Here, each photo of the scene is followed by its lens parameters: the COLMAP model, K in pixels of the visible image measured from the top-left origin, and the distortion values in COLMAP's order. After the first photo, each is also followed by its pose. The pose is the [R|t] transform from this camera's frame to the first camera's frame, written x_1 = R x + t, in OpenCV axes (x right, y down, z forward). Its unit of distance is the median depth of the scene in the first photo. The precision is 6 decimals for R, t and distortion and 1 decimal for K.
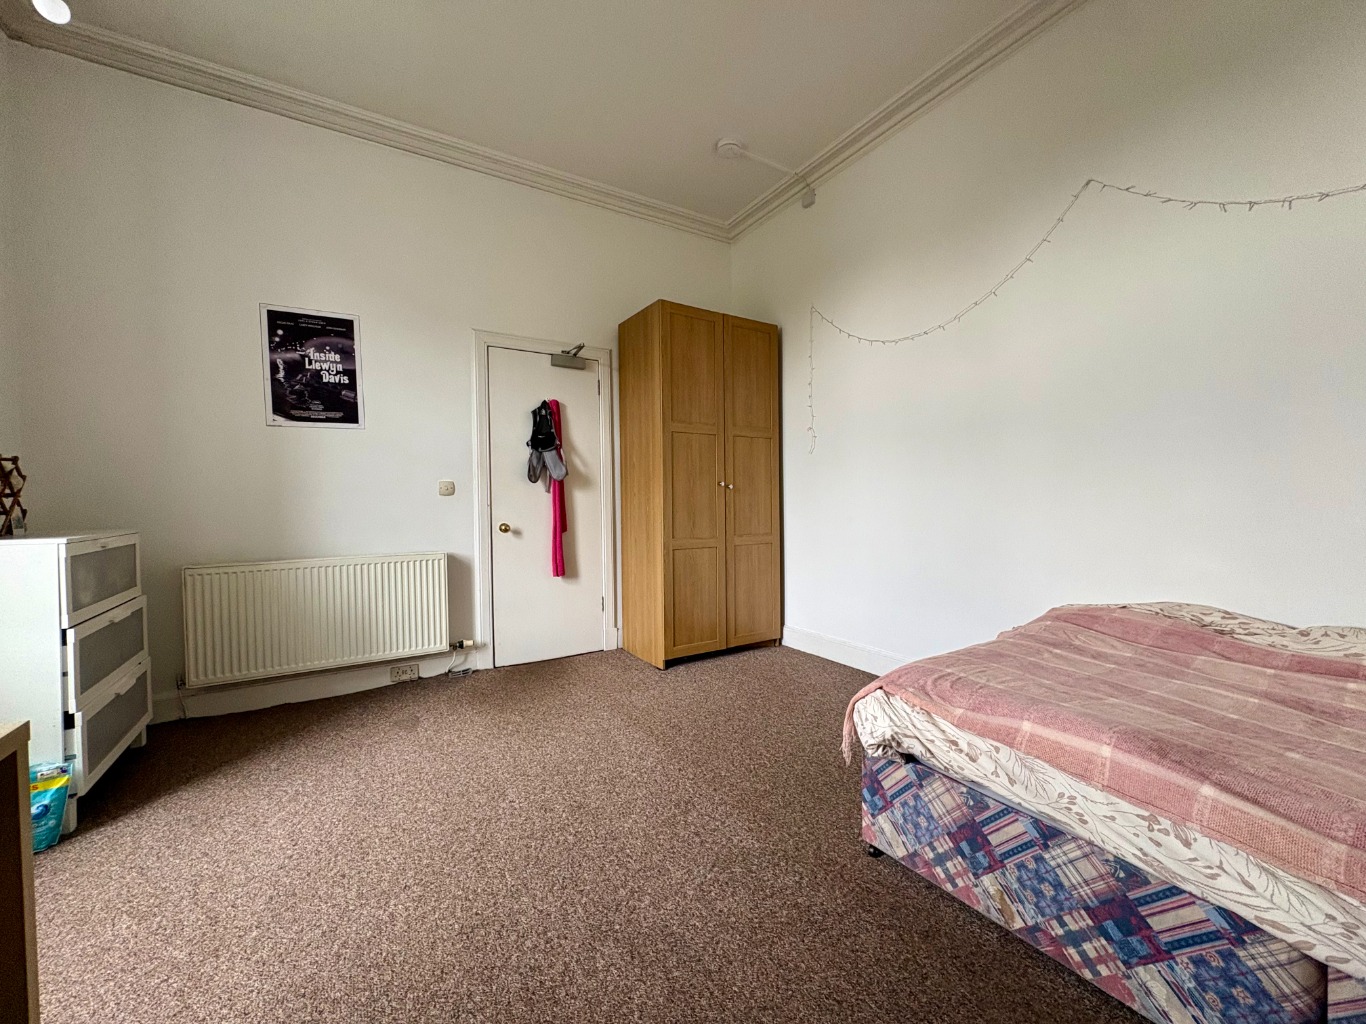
lens RADIAL K [[541.0, 0, 682.4], [0, 541.0, 510.8], [0, 0, 1]] dist [-0.001497, -0.000047]
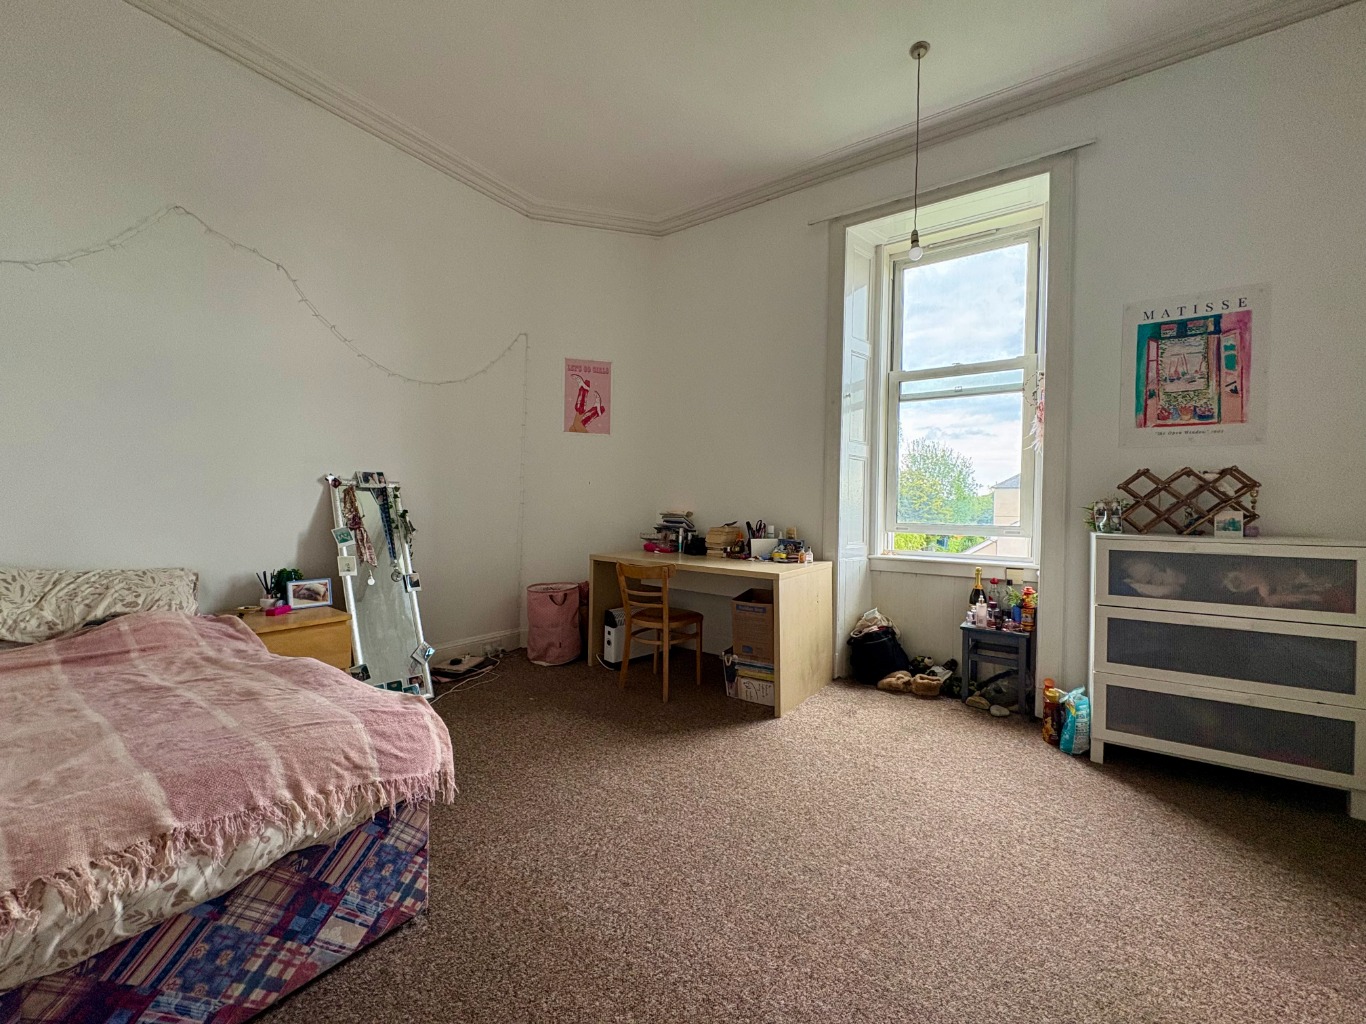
lens RADIAL K [[541.0, 0, 682.4], [0, 541.0, 510.8], [0, 0, 1]] dist [-0.001497, -0.000047]
pose [[-0.388939, -0.000104, 0.921264, -0.484712], [0.019325, 0.999779, 0.008272, -0.015258], [-0.921061, 0.021021, -0.388851, 0.756086]]
